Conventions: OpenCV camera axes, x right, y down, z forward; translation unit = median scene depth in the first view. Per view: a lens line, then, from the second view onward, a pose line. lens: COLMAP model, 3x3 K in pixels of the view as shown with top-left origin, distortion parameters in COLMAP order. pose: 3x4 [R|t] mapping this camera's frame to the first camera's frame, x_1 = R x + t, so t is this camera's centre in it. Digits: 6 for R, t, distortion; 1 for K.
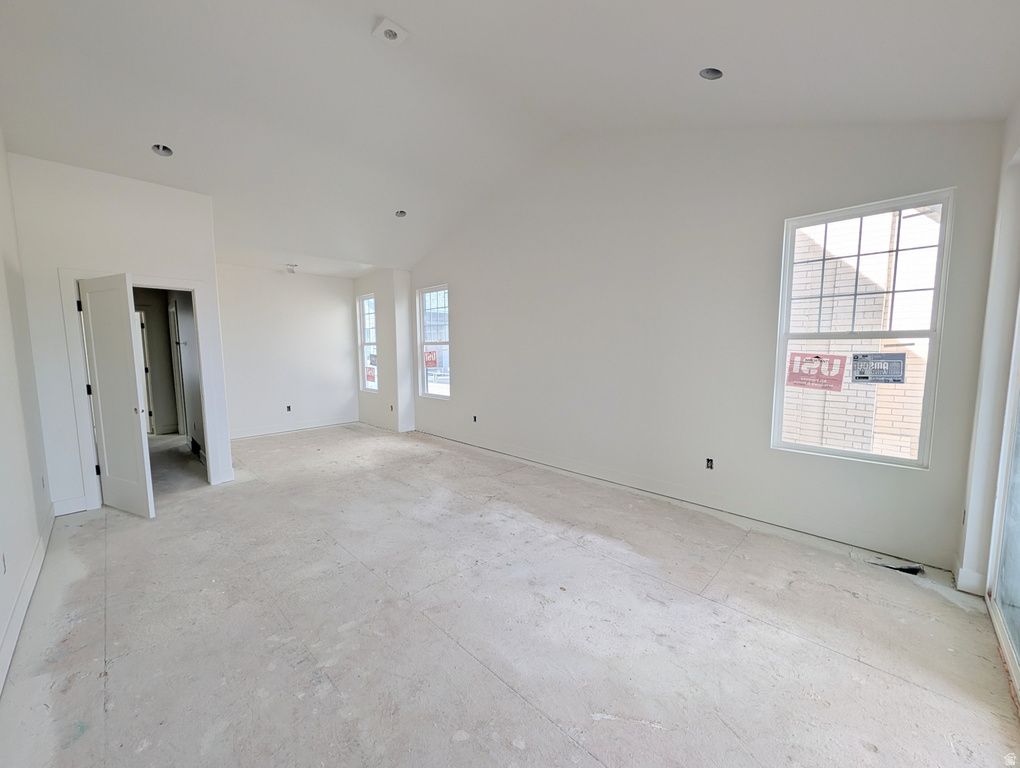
lens RADIAL K [[392.2, 0, 513.7], [0, 392.2, 382.3], [0, 0, 1]] dist [-0.010999, 0.000063]
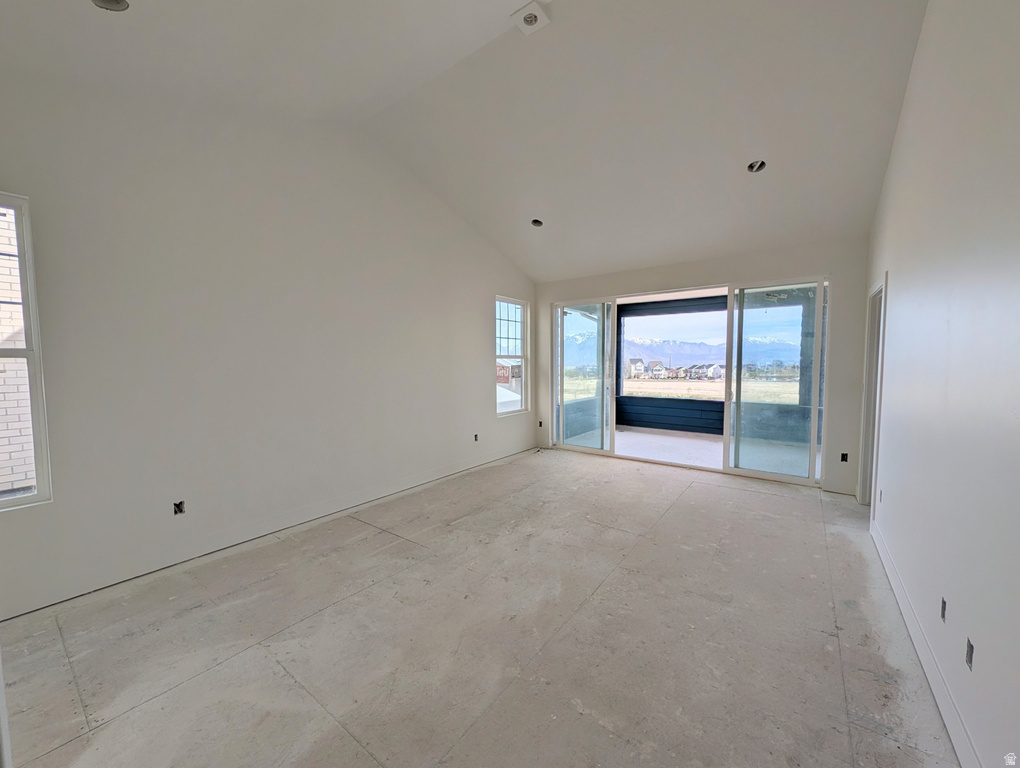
lens RADIAL K [[392.8, 0, 512.8], [0, 392.8, 385.2], [0, 0, 1]] dist [0.000670, 0.000087]
pose [[-0.135418, -0.052905, 0.989375, -1.142359], [0.098012, 0.992960, 0.066512, -0.095712], [-0.985929, 0.105977, -0.129279, 1.125875]]
